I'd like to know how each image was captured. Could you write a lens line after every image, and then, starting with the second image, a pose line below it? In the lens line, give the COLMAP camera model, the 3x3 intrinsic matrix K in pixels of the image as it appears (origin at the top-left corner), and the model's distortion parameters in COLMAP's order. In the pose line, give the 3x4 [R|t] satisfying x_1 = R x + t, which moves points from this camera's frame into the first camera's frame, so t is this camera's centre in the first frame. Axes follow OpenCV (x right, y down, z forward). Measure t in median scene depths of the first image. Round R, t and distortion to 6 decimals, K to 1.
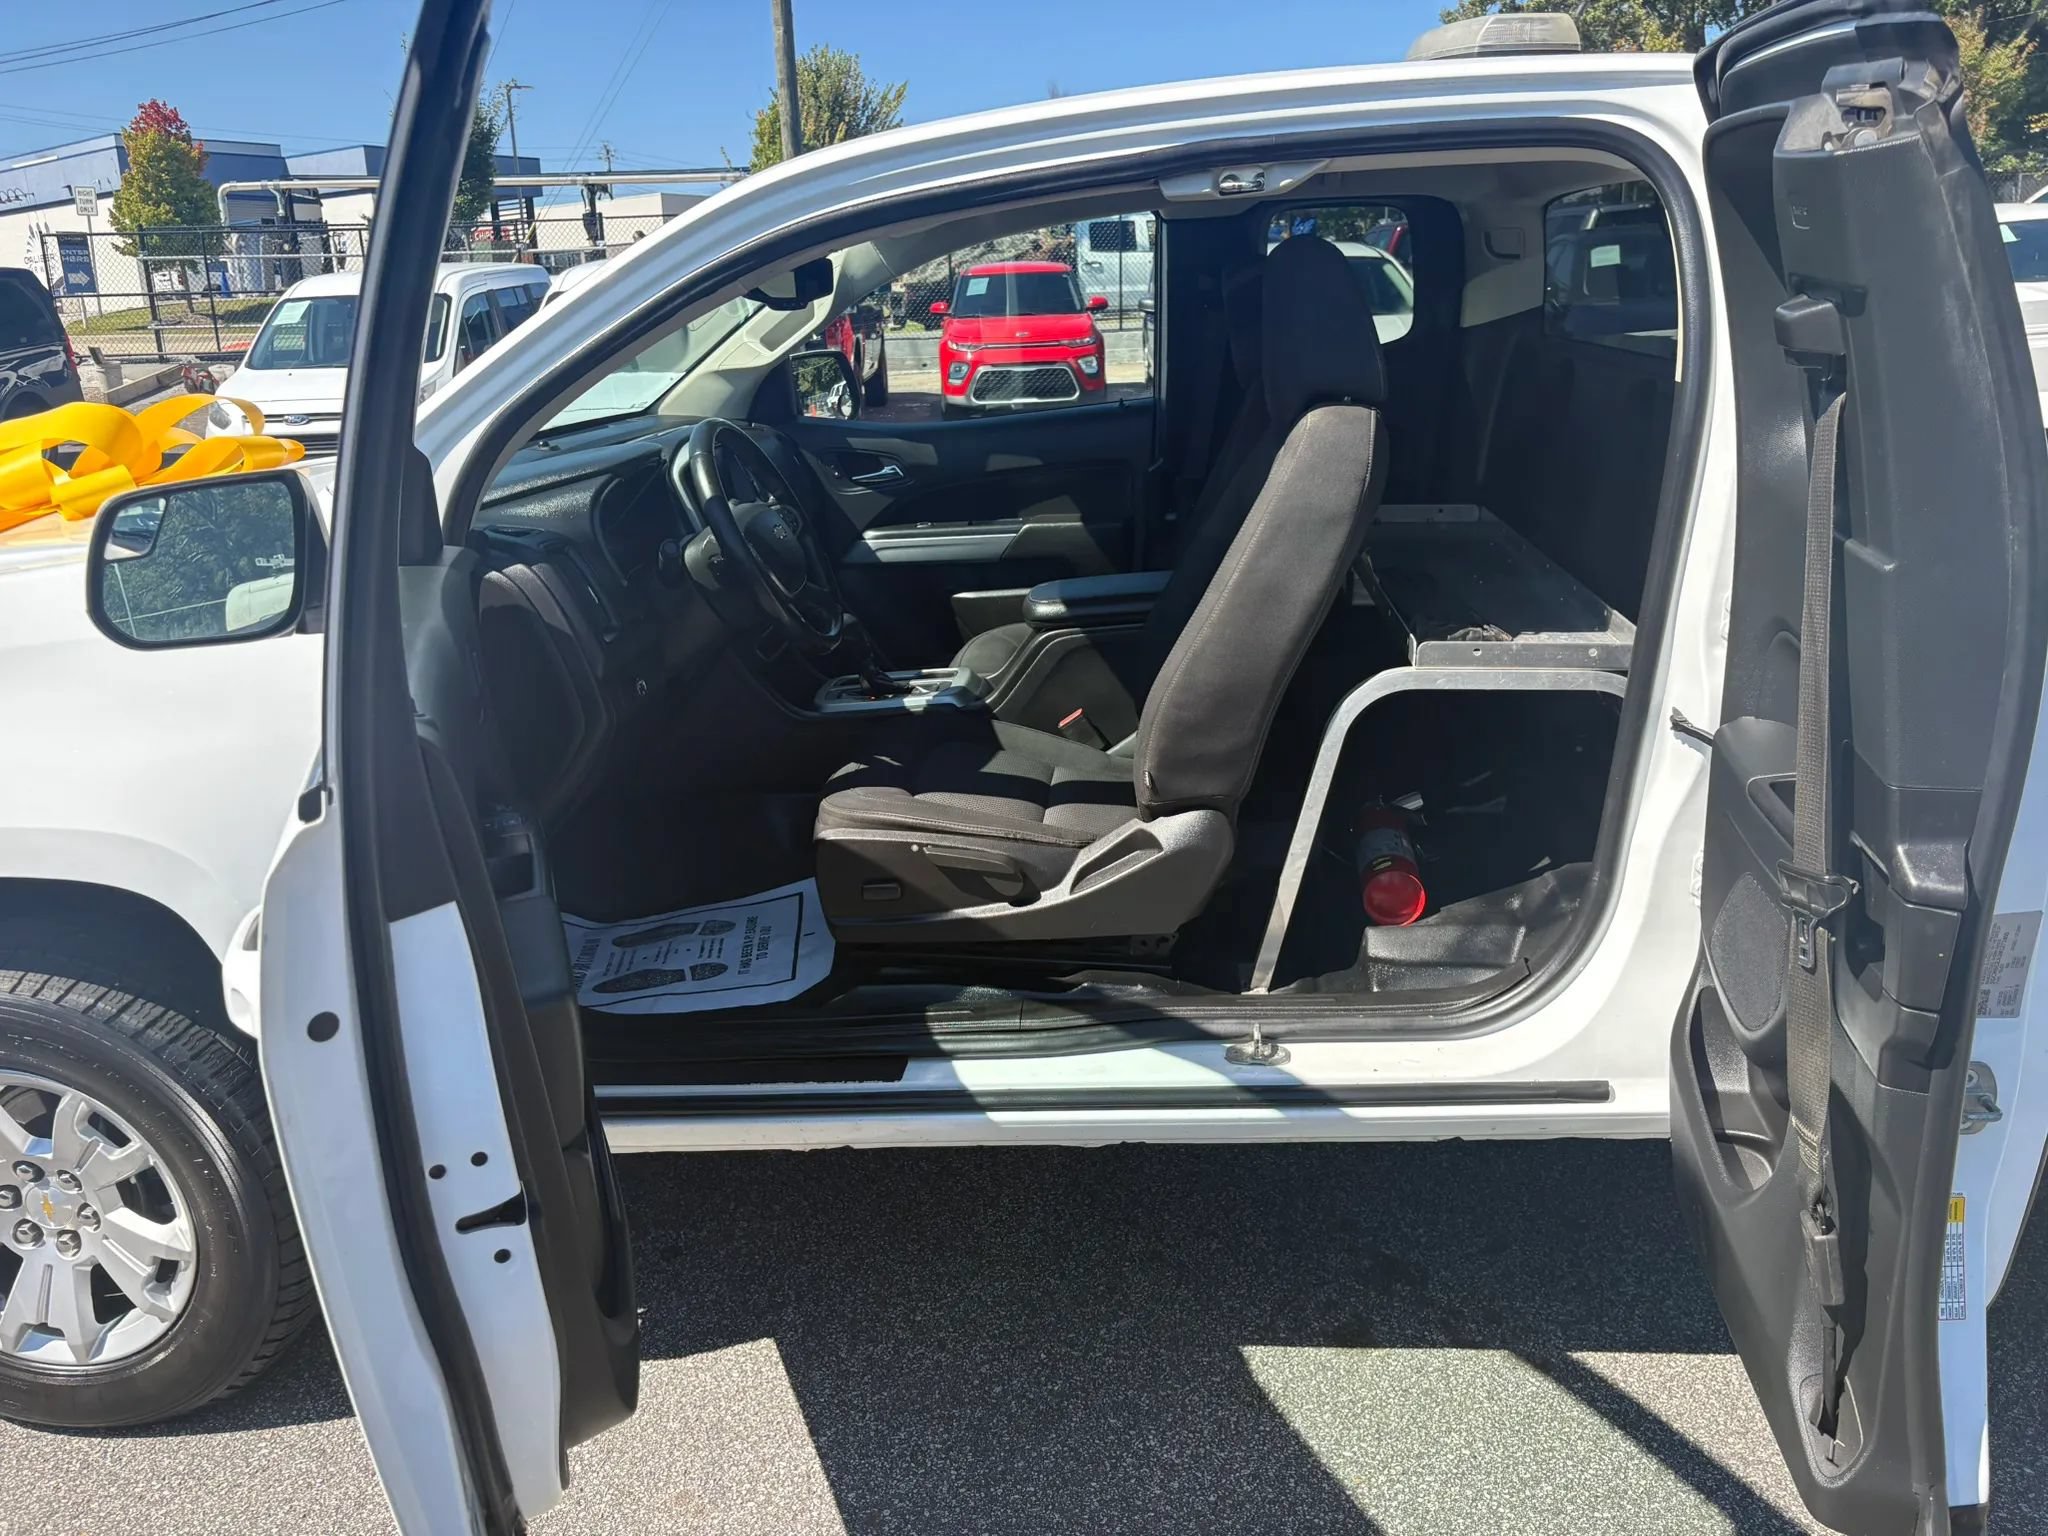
lens RADIAL K [[1557.0, 0, 1000.1], [0, 1557.0, 757.2], [0, 0, 1]] dist [0.058584, -0.068791]
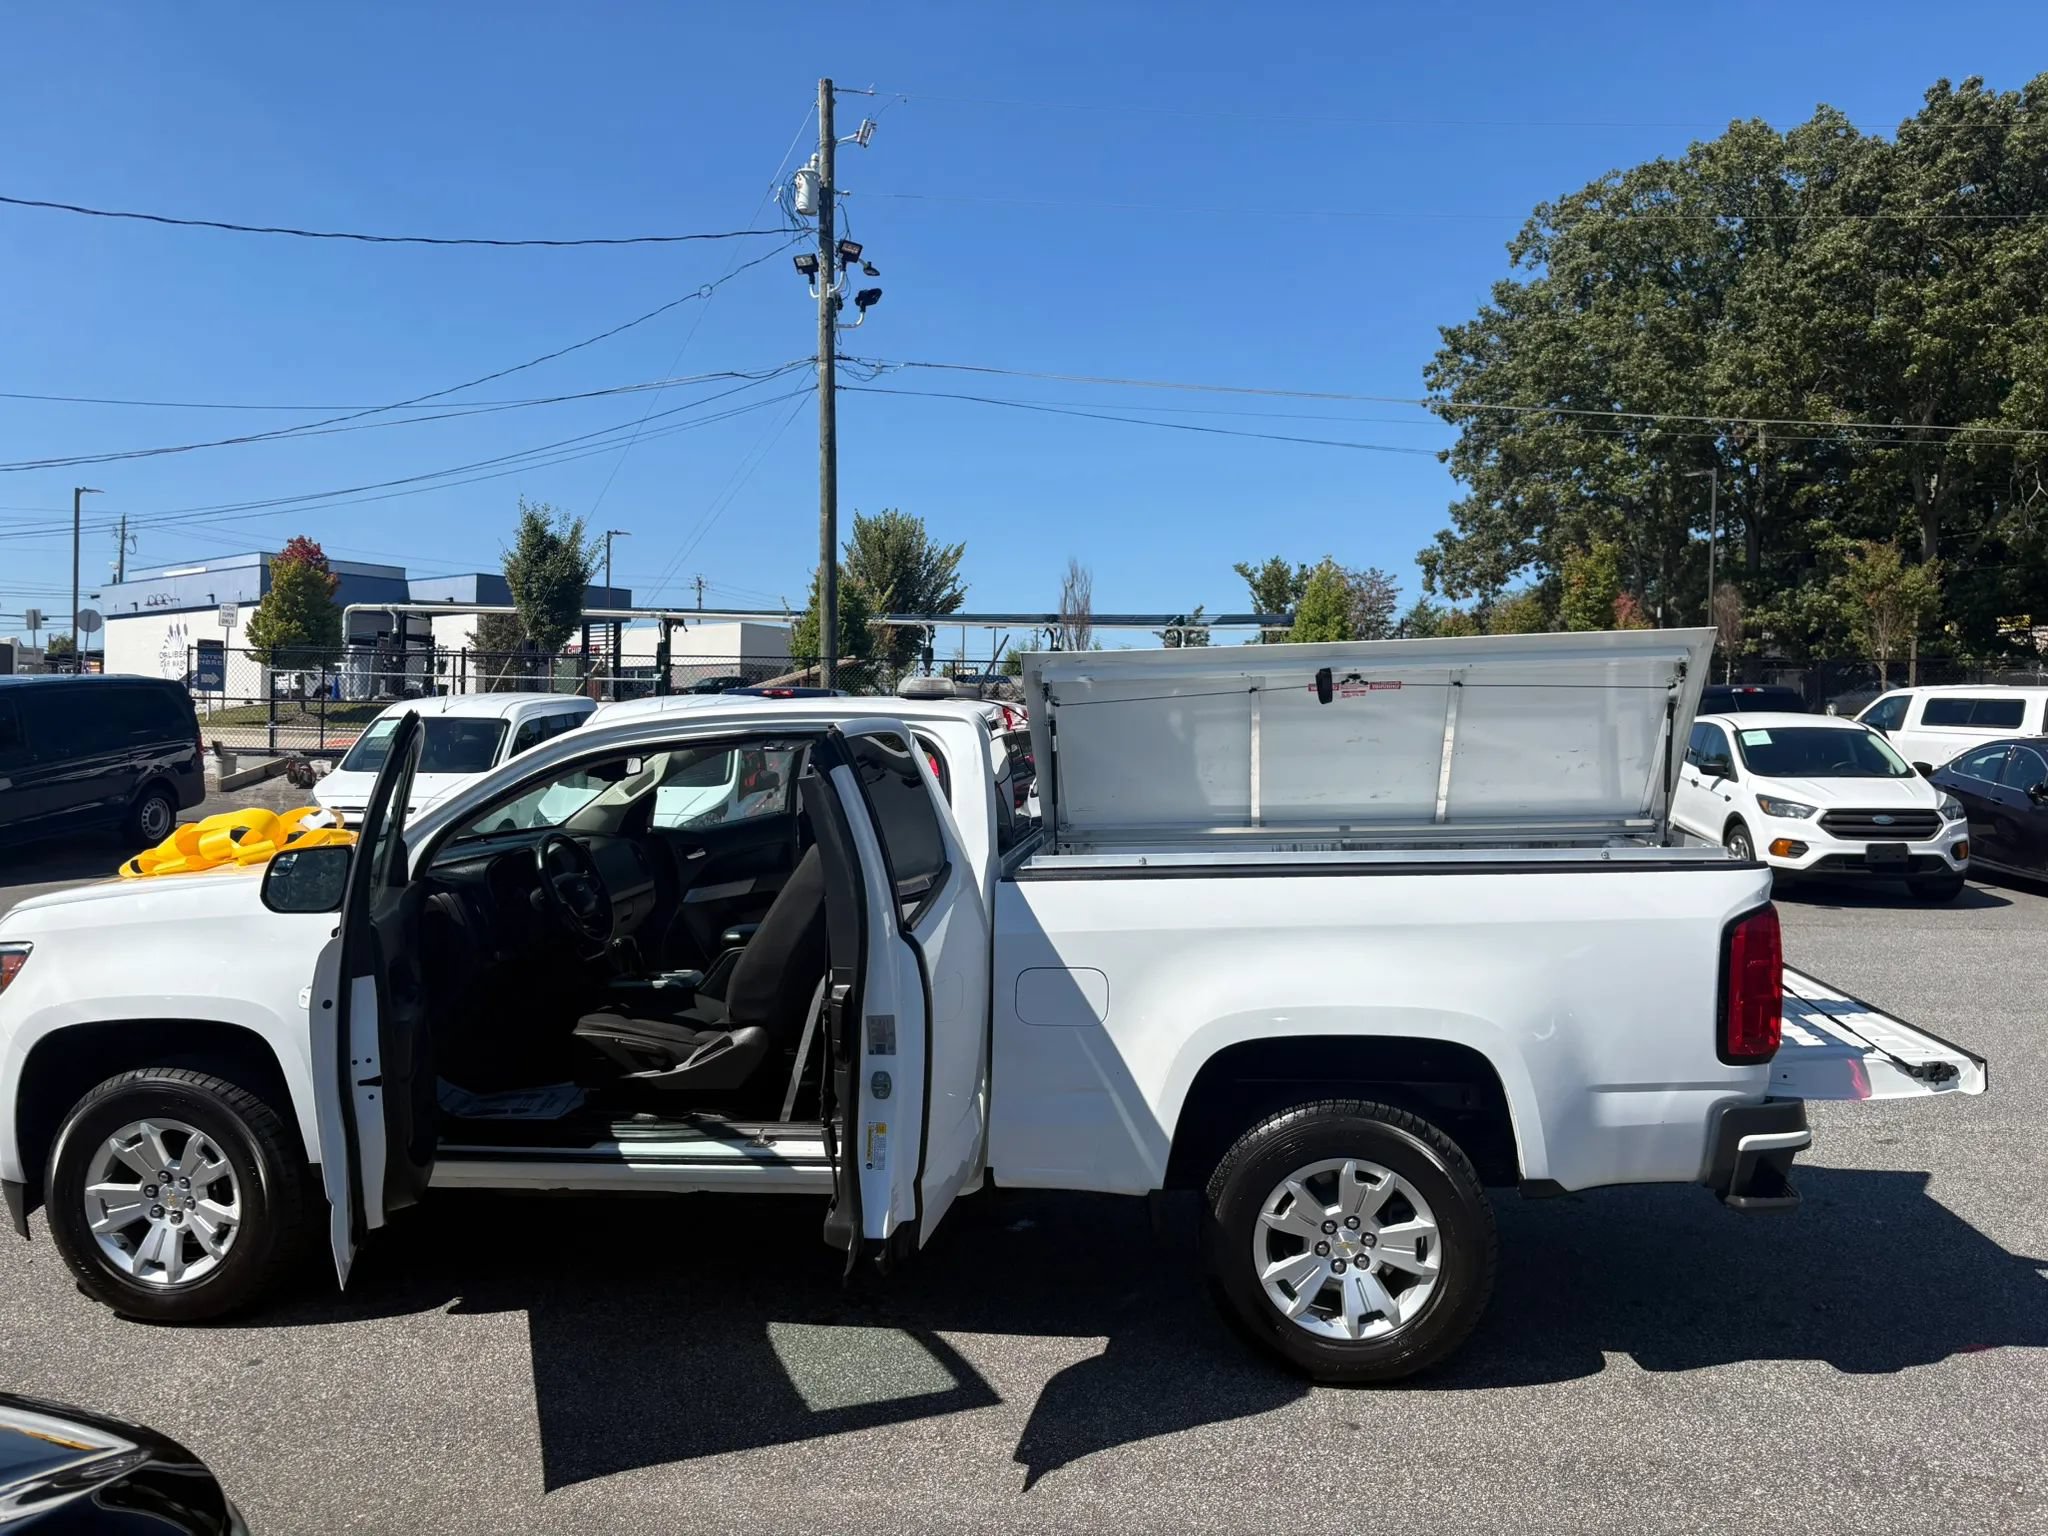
lens RADIAL K [[1523.5, 0, 1024.0], [0, 1523.5, 768.0], [0, 0, 1]] dist [0.048740, -0.050323]
pose [[0.998426, 0.053414, -0.017097, 0.409029], [-0.056008, 0.965421, -0.254607, 0.161340], [0.002906, 0.255164, 0.966893, -0.868526]]
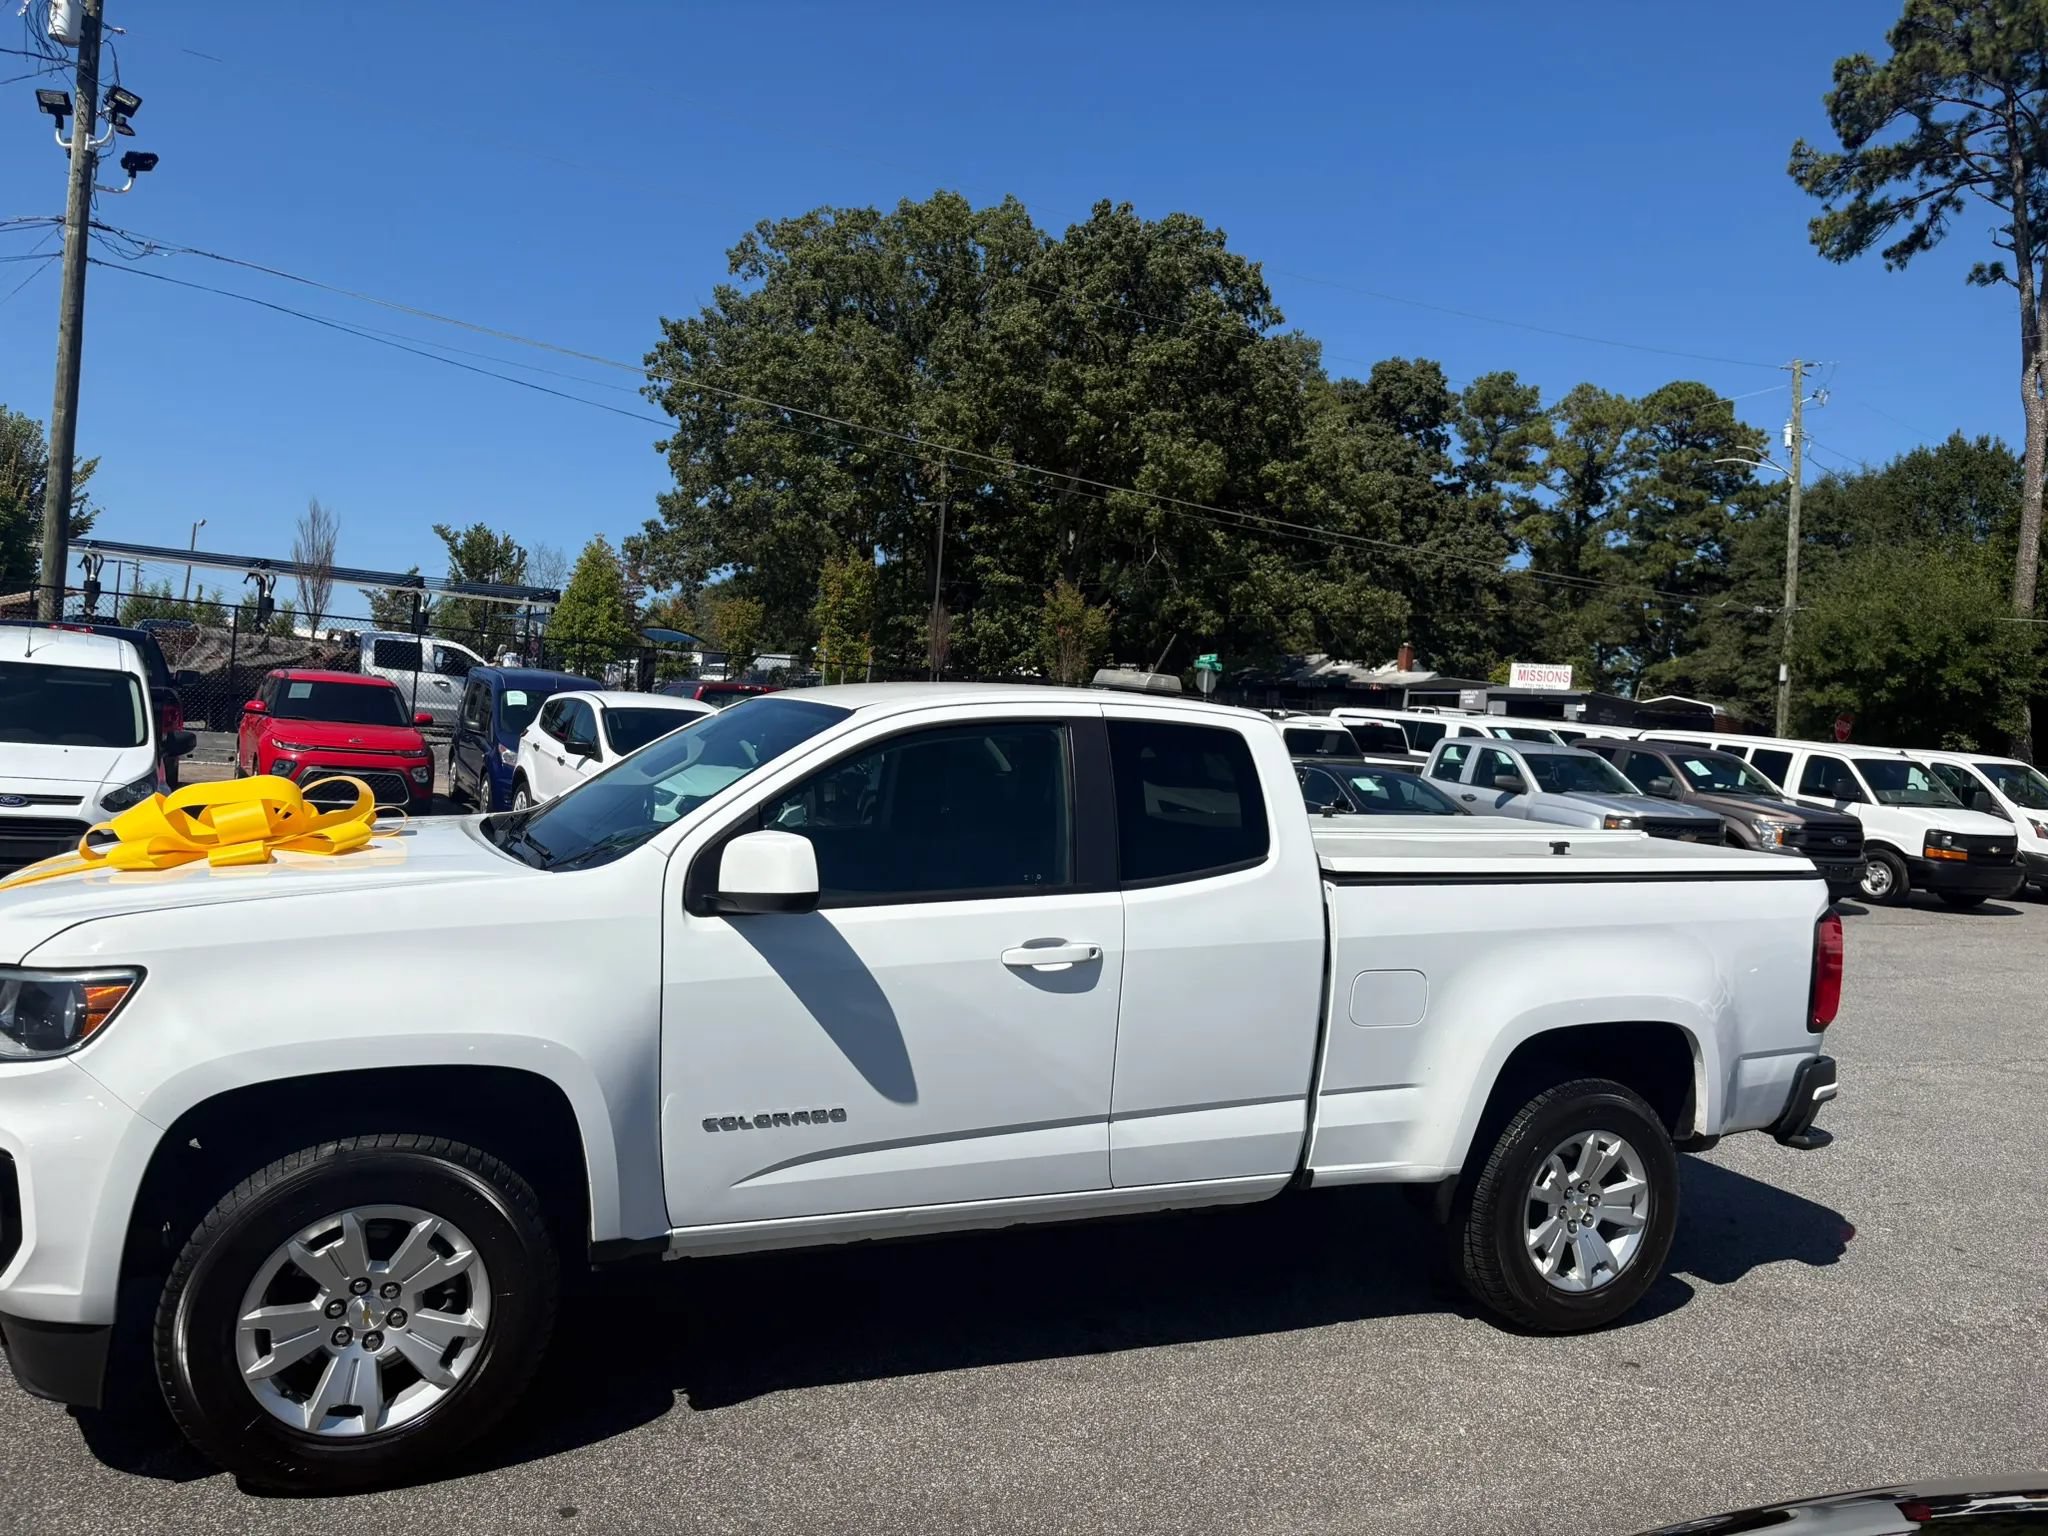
lens RADIAL K [[1522.2, 0, 1022.3], [0, 1522.2, 760.6], [0, 0, 1]] dist [0.050378, -0.062551]
pose [[0.855922, 0.100074, 0.507330, -0.714381], [0.038060, 0.966242, -0.254810, 0.142202], [-0.515703, 0.237406, 0.823218, -0.540727]]
